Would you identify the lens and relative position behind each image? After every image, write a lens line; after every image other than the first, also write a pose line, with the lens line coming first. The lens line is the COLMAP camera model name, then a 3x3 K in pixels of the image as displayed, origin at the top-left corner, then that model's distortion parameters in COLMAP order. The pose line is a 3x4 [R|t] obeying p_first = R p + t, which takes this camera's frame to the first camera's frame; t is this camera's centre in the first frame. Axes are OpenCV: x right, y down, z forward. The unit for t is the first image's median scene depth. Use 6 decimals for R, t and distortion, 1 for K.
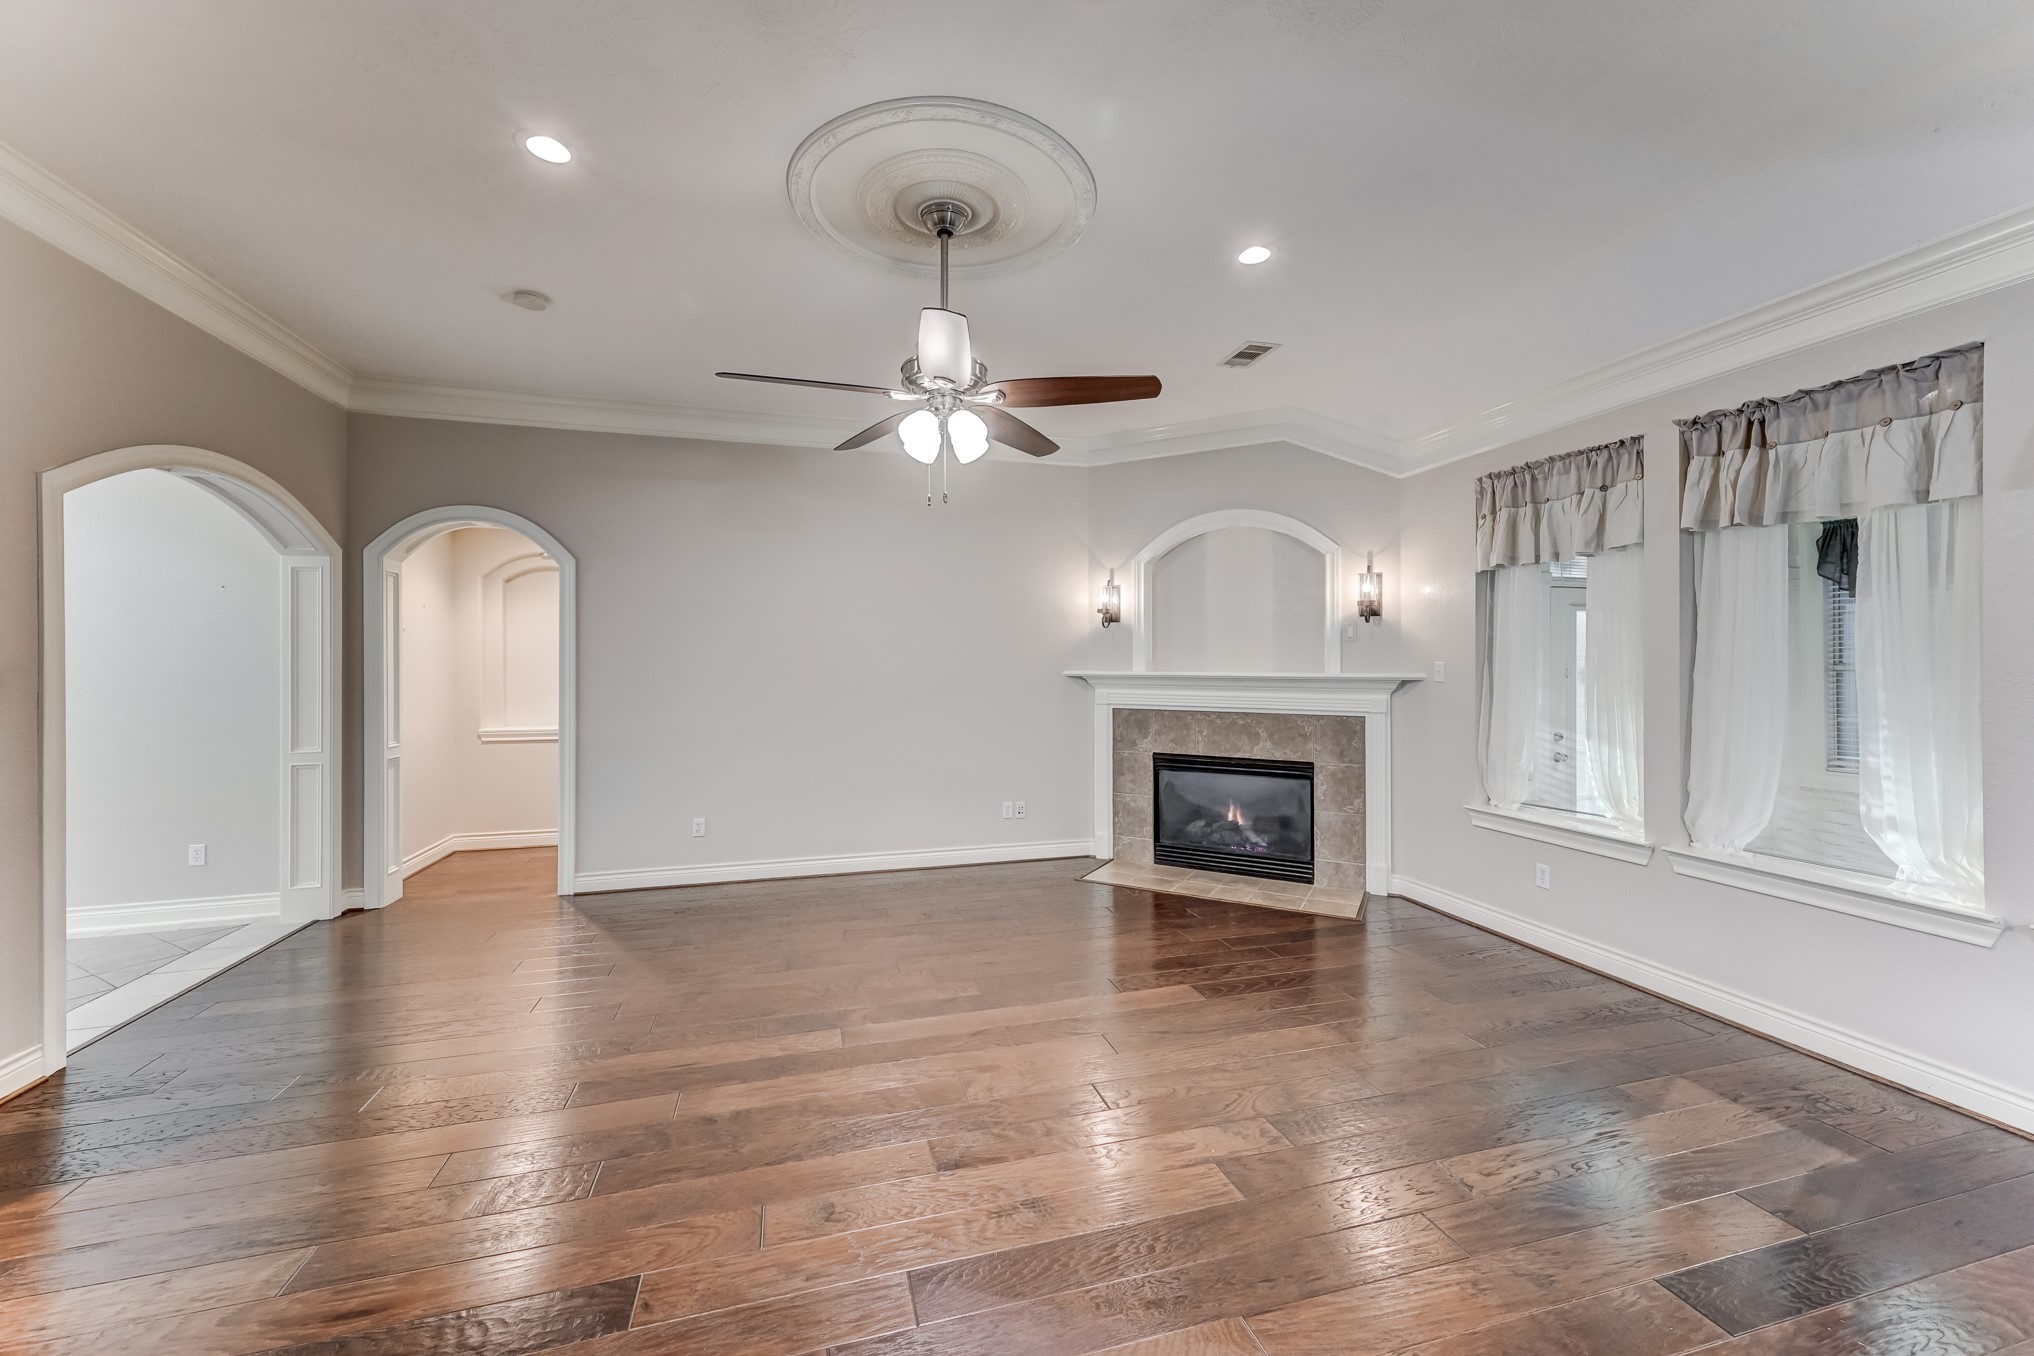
lens RADIAL K [[800.4, 0, 1027.5], [0, 800.4, 663.4], [0, 0, 1]] dist [0.010314, -0.000323]
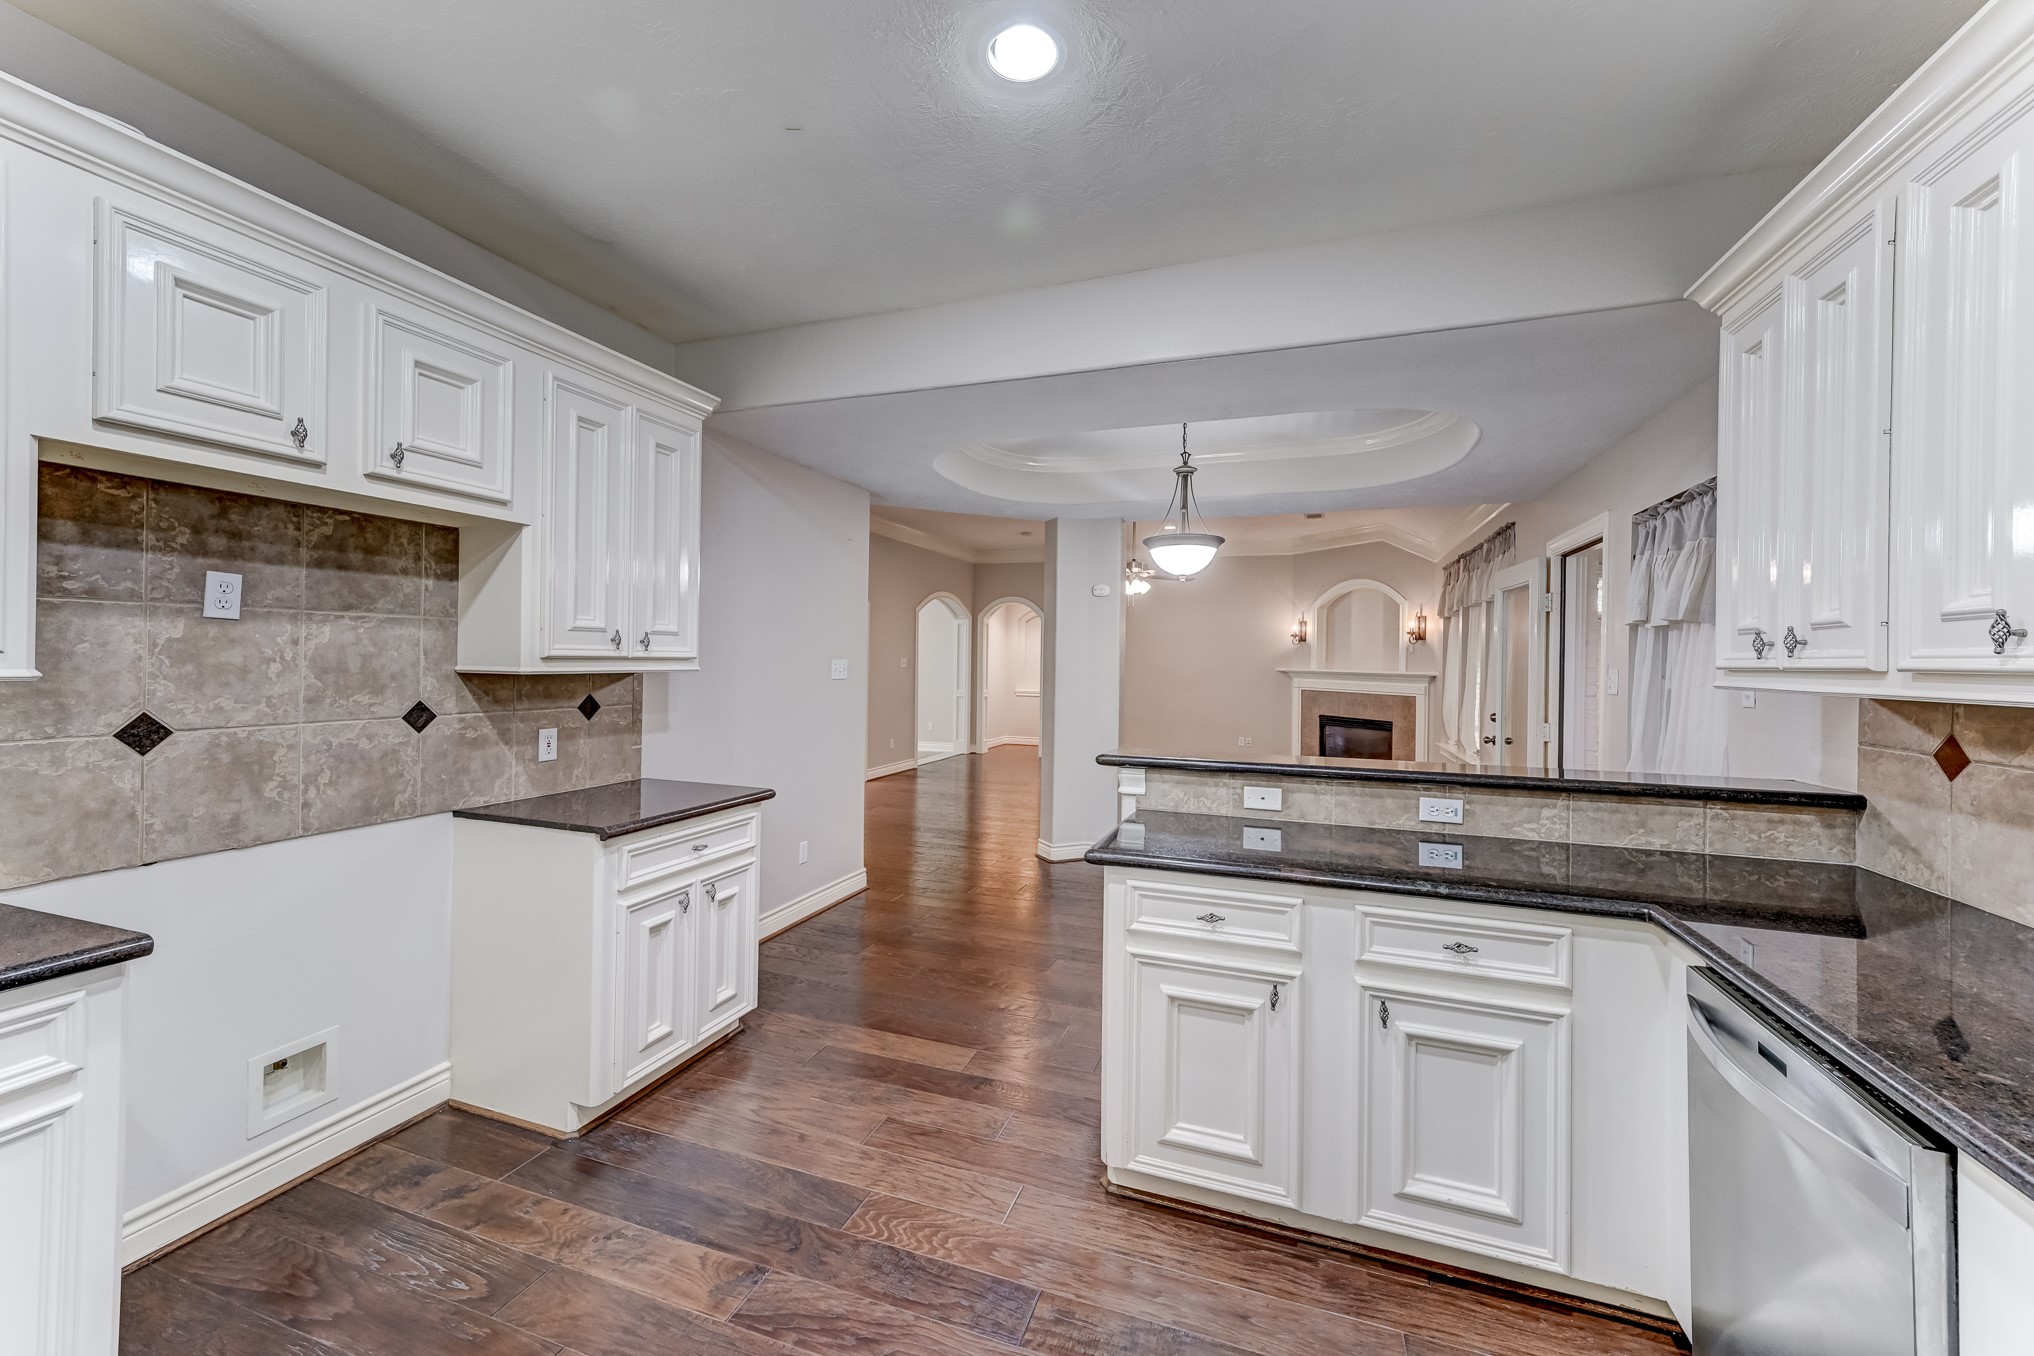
lens RADIAL K [[800.4, 0, 1007.0], [0, 800.4, 661.3], [0, 0, 1]] dist [0.010314, -0.000323]
pose [[0.803592, 0.014438, -0.595005, 0.713076], [-0.014988, 0.999880, 0.004020, -0.005251], [0.594992, 0.005687, 0.803712, -0.920723]]
